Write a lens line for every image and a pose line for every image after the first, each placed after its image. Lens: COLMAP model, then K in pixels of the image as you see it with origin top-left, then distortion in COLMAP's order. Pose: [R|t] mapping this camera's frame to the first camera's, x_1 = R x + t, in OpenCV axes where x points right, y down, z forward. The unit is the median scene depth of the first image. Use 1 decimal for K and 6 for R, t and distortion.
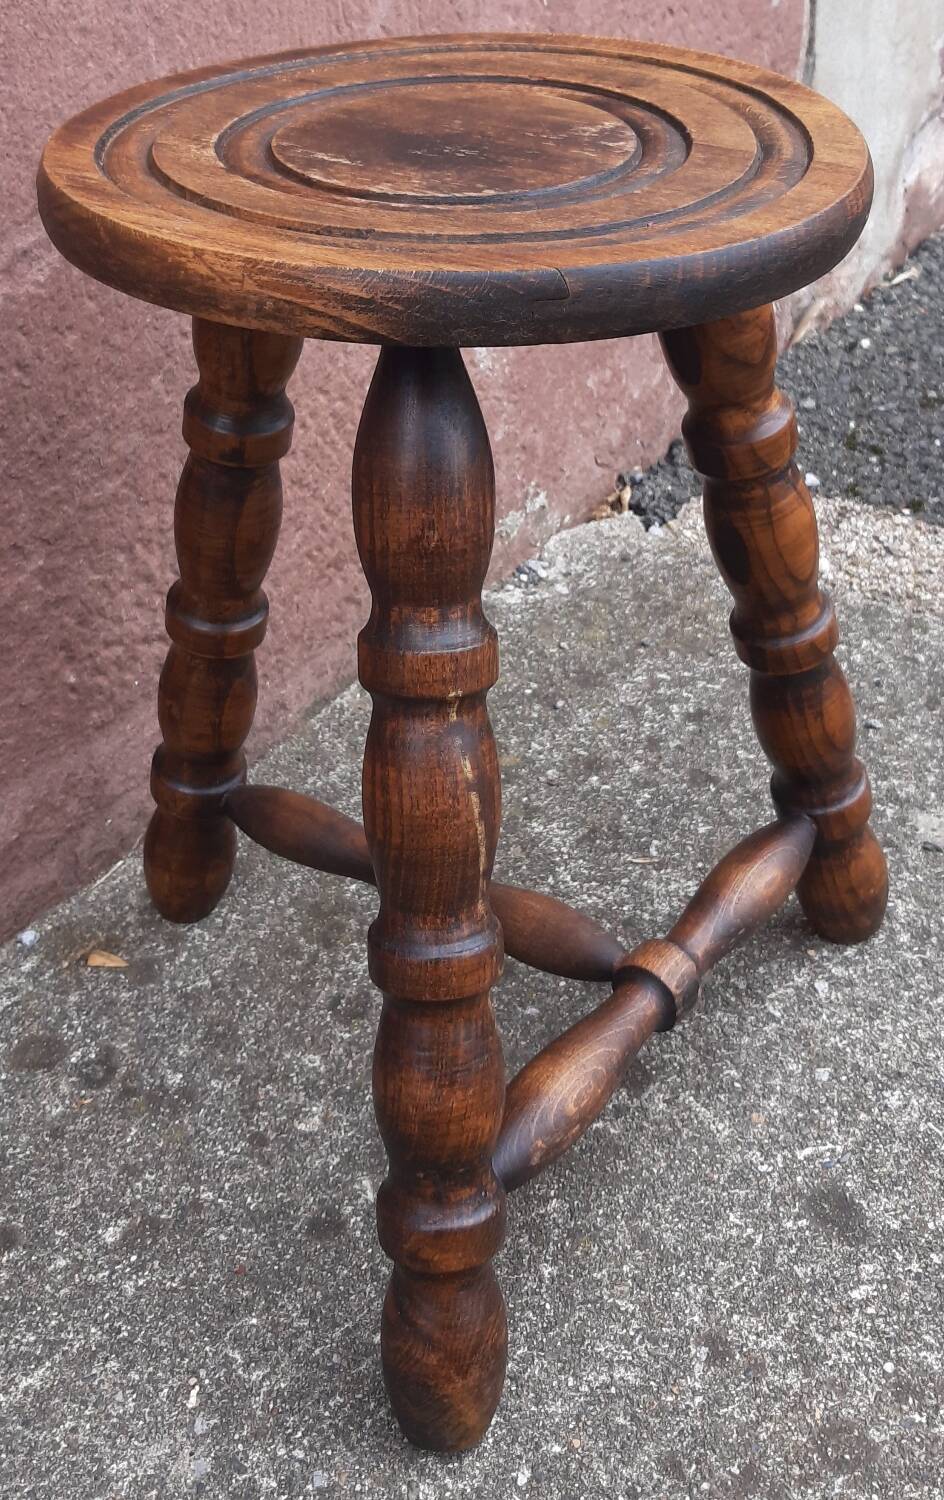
lens RADIAL K [[1868.4, 0, 454.6], [0, 1868.4, 558.9], [0, 0, 1]] dist [0.042615, 0.000000]
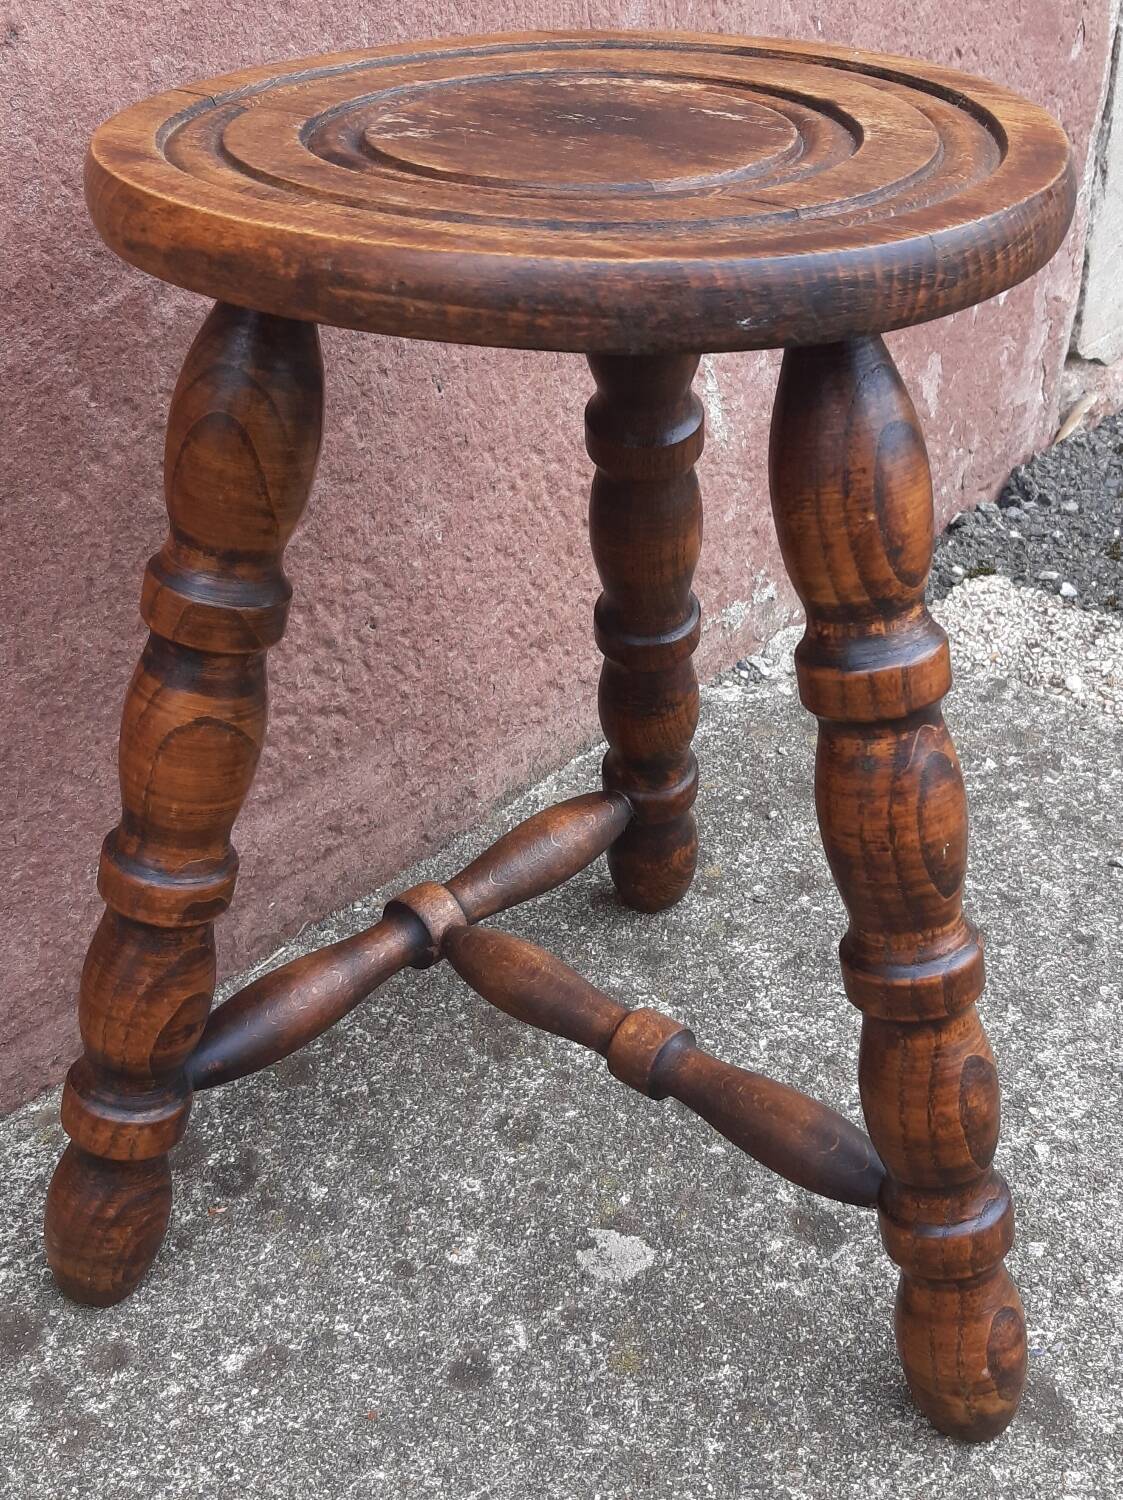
lens RADIAL K [[1873.3, 0, 606.0], [0, 1873.3, 760.5], [0, 0, 1]] dist [0.069874, 0.000000]
pose [[0.996704, 0.073770, -0.033765, 0.004694], [-0.071721, 0.995718, 0.058332, 0.005275], [0.037924, -0.055718, 0.997726, 0.106238]]
